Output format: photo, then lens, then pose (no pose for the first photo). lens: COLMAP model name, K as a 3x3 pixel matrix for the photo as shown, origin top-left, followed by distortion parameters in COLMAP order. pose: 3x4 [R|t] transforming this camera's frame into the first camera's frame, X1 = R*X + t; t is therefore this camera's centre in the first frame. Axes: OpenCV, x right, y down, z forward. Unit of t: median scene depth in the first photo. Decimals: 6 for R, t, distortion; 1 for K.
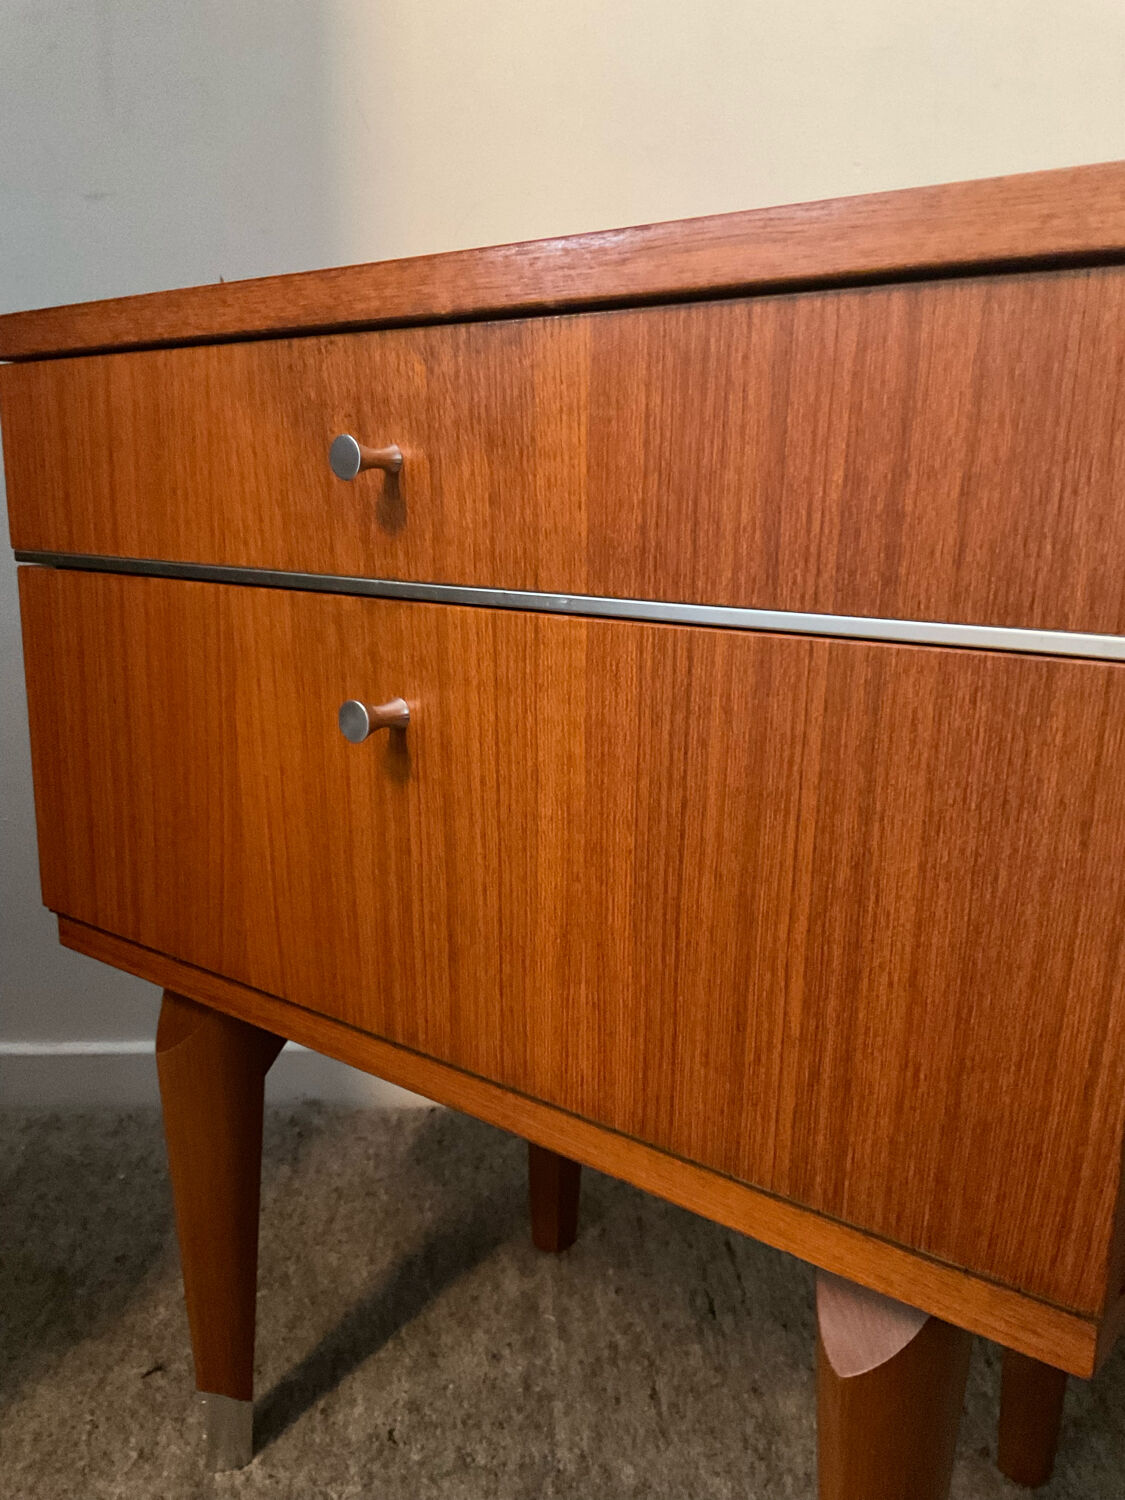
lens RADIAL K [[1276.3, 0, 542.7], [0, 1276.3, 744.4], [0, 0, 1]] dist [0.044643, -0.082779]
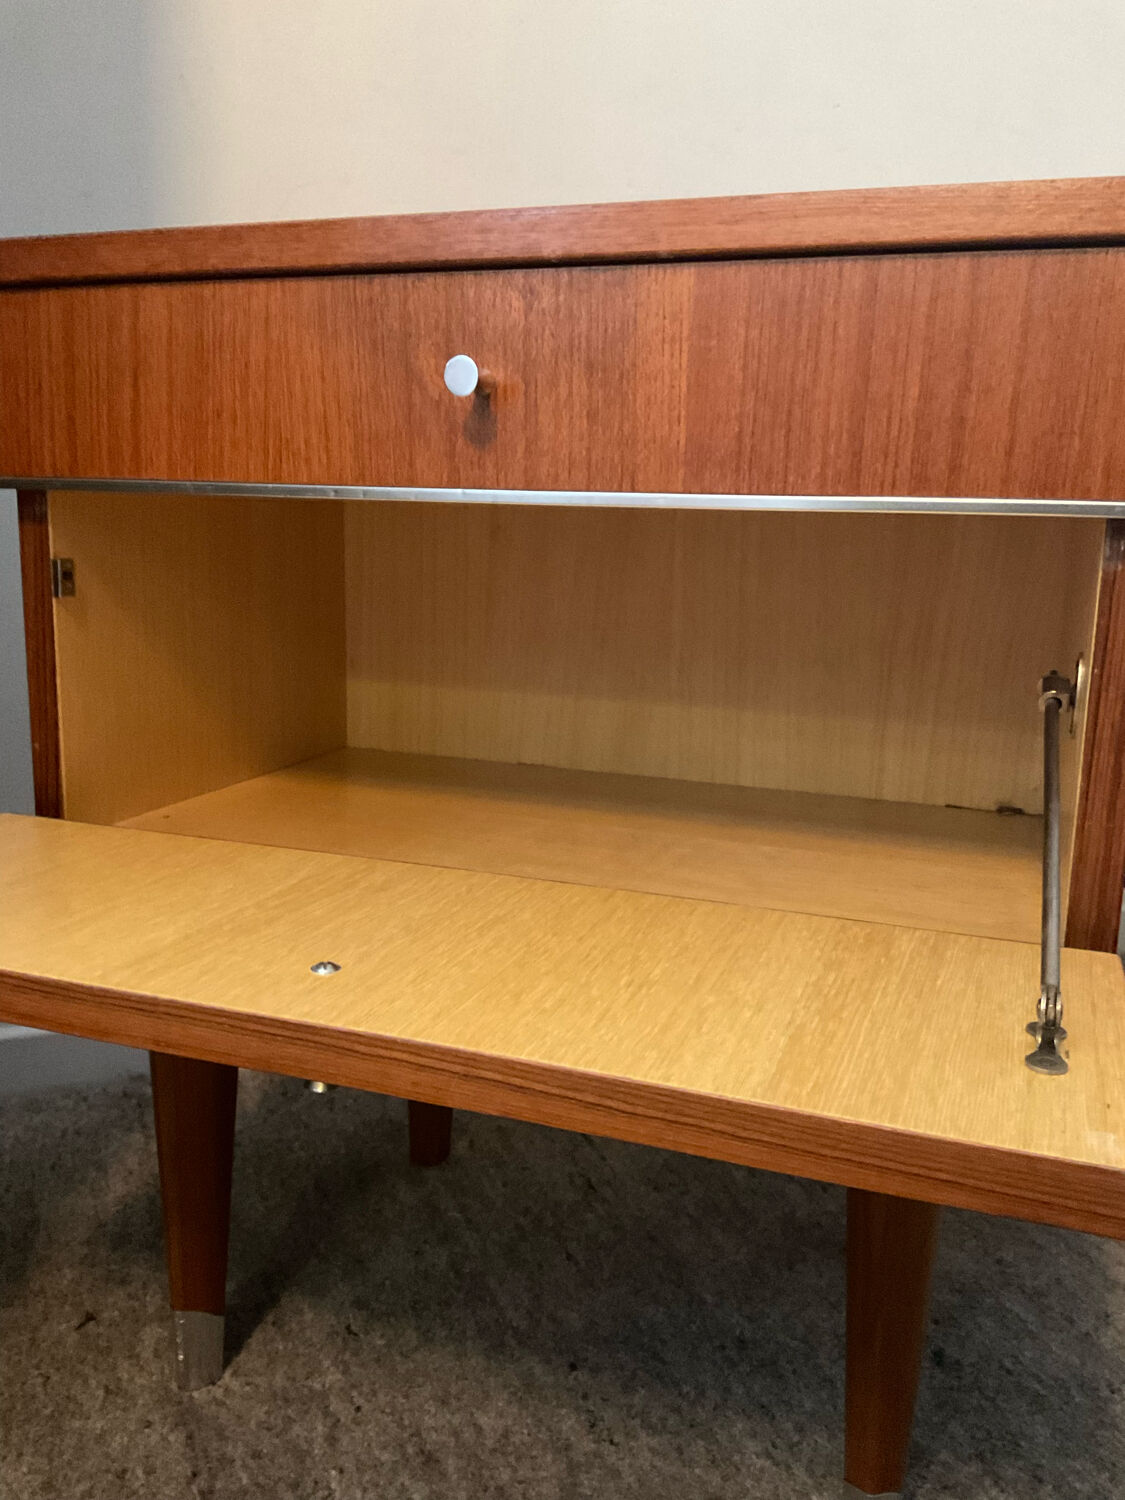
lens RADIAL K [[1276.3, 0, 558.3], [0, 1276.3, 741.8], [0, 0, 1]] dist [0.044643, -0.082779]
pose [[0.945121, -0.039817, 0.324285, -0.386805], [0.047275, 0.998767, -0.015151, 0.108319], [-0.323282, 0.029650, 0.945838, -0.098850]]
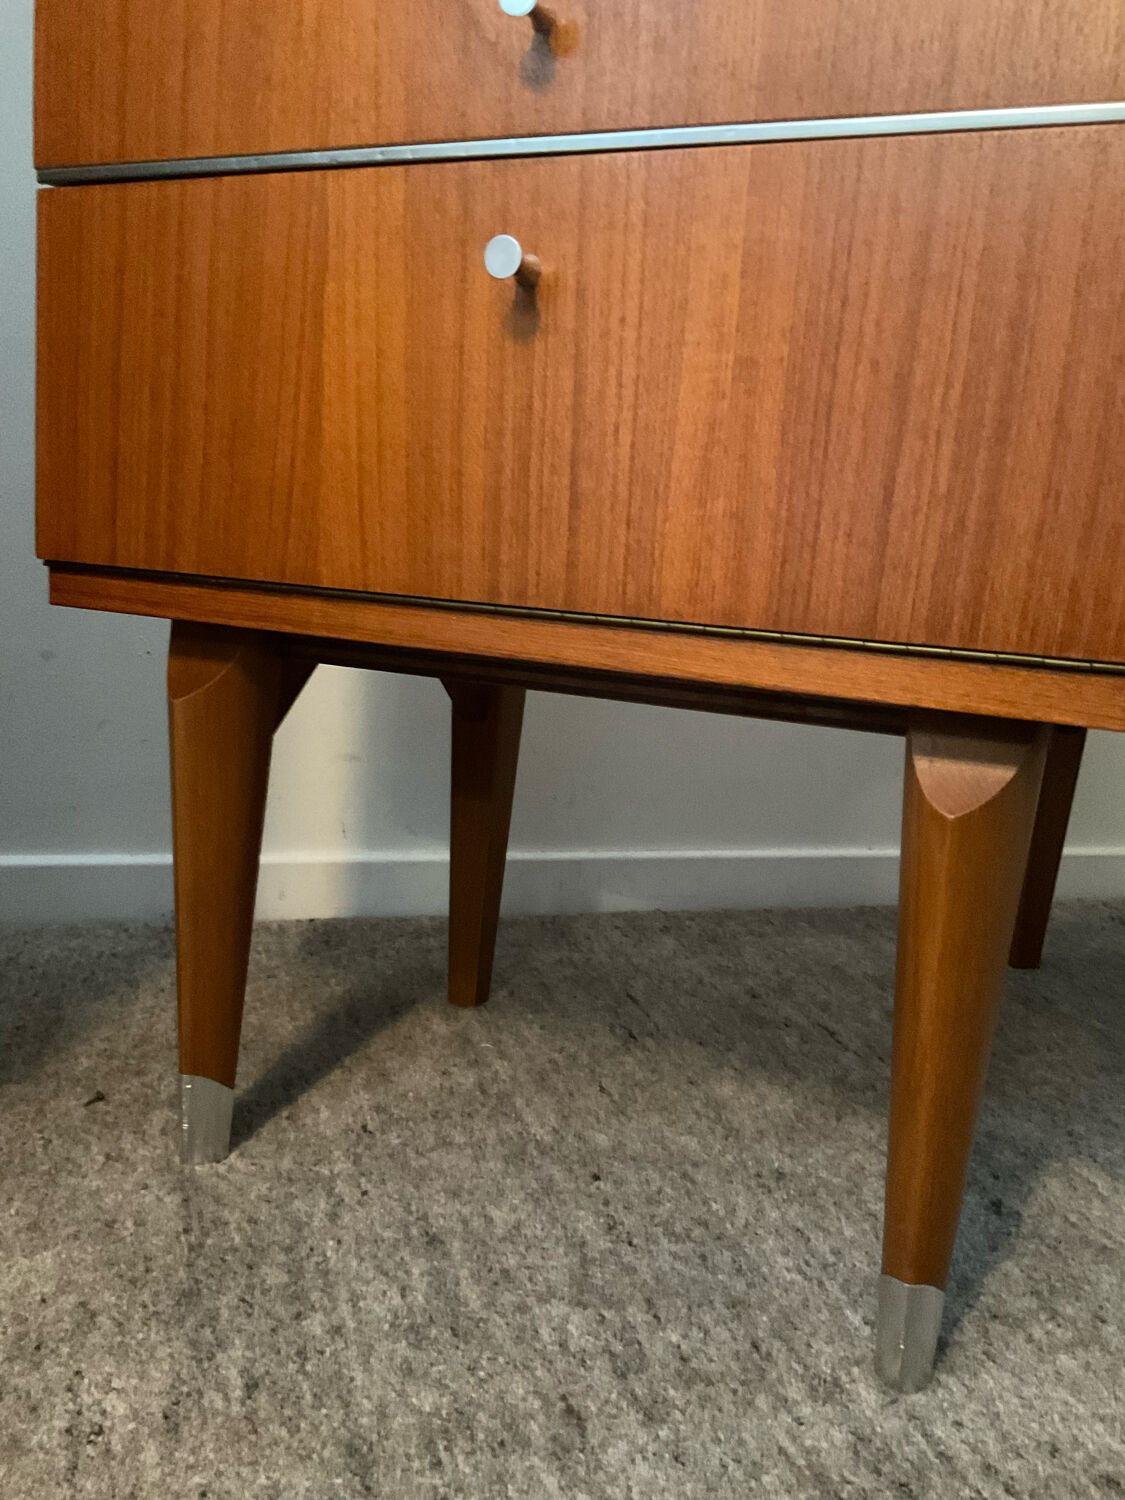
lens RADIAL K [[1276.3, 0, 558.4], [0, 1276.3, 737.2], [0, 0, 1]] dist [0.044643, -0.082779]
pose [[0.966356, 0.017233, 0.256629, -0.325274], [-0.009030, 0.999411, -0.033110, 0.364108], [-0.257048, 0.029679, 0.965943, -0.026991]]
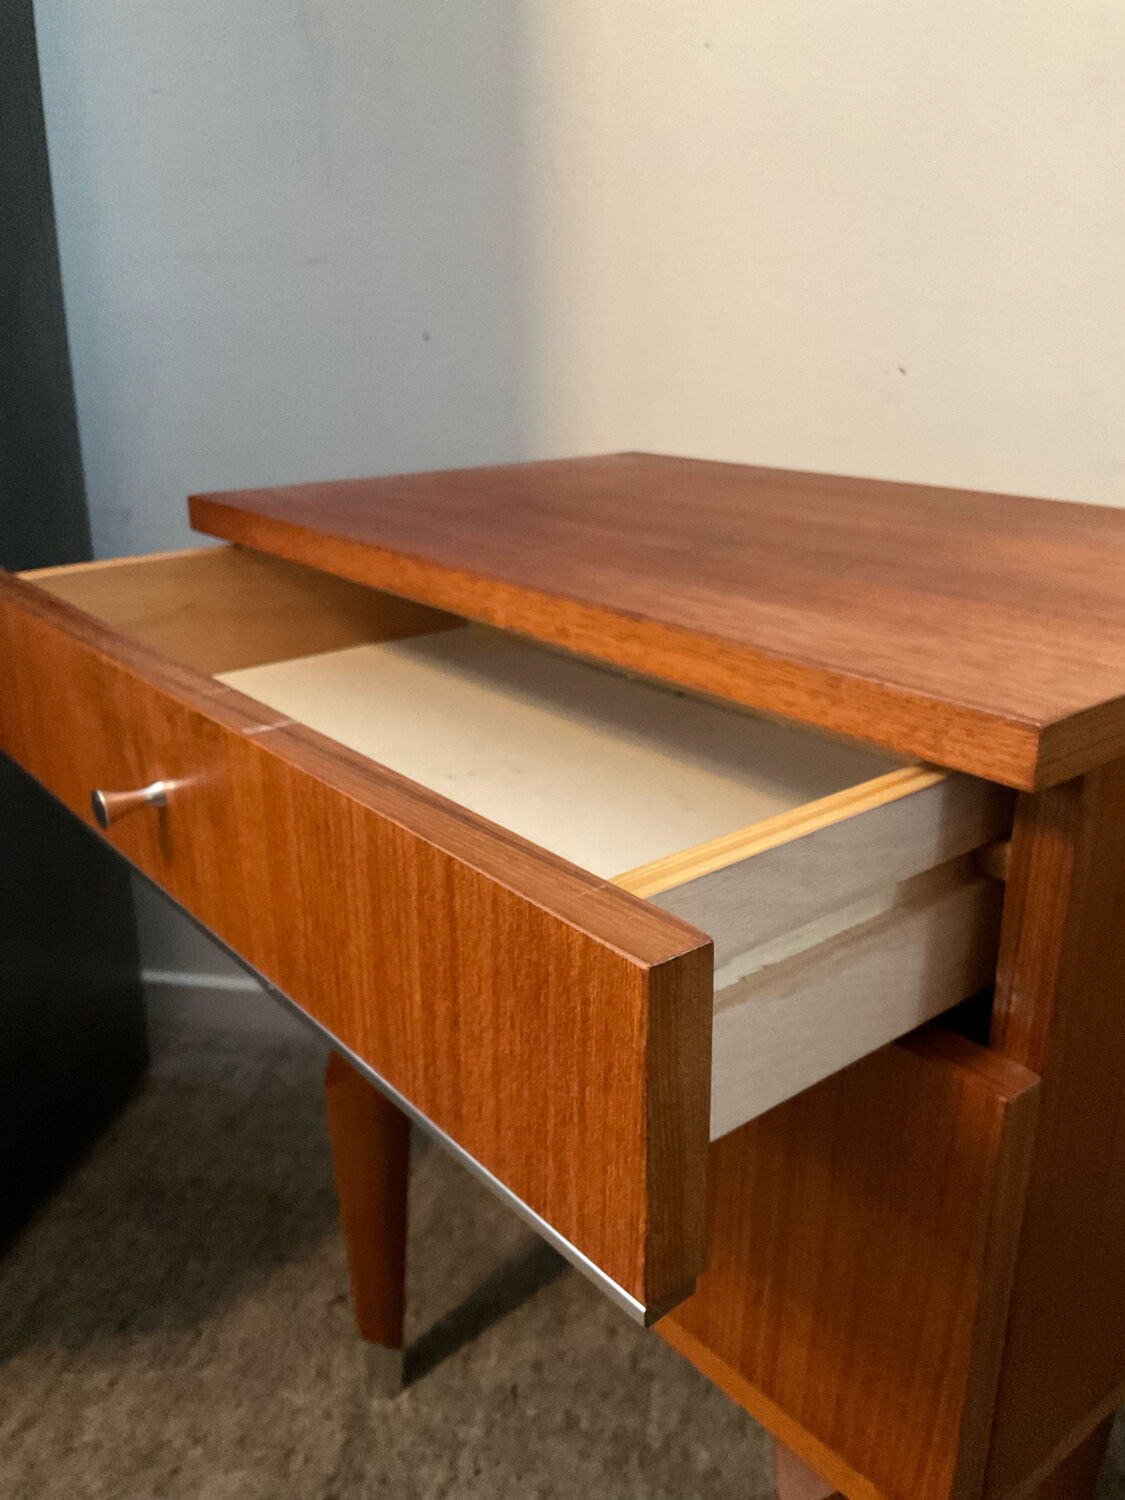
lens RADIAL K [[1276.3, 0, 527.3], [0, 1276.3, 741.2], [0, 0, 1]] dist [0.044643, -0.082779]
pose [[0.973595, 0.056134, -0.221272, 0.177075], [-0.027718, 0.991192, 0.129496, -0.313482], [0.226593, -0.119944, 0.966576, -0.134518]]
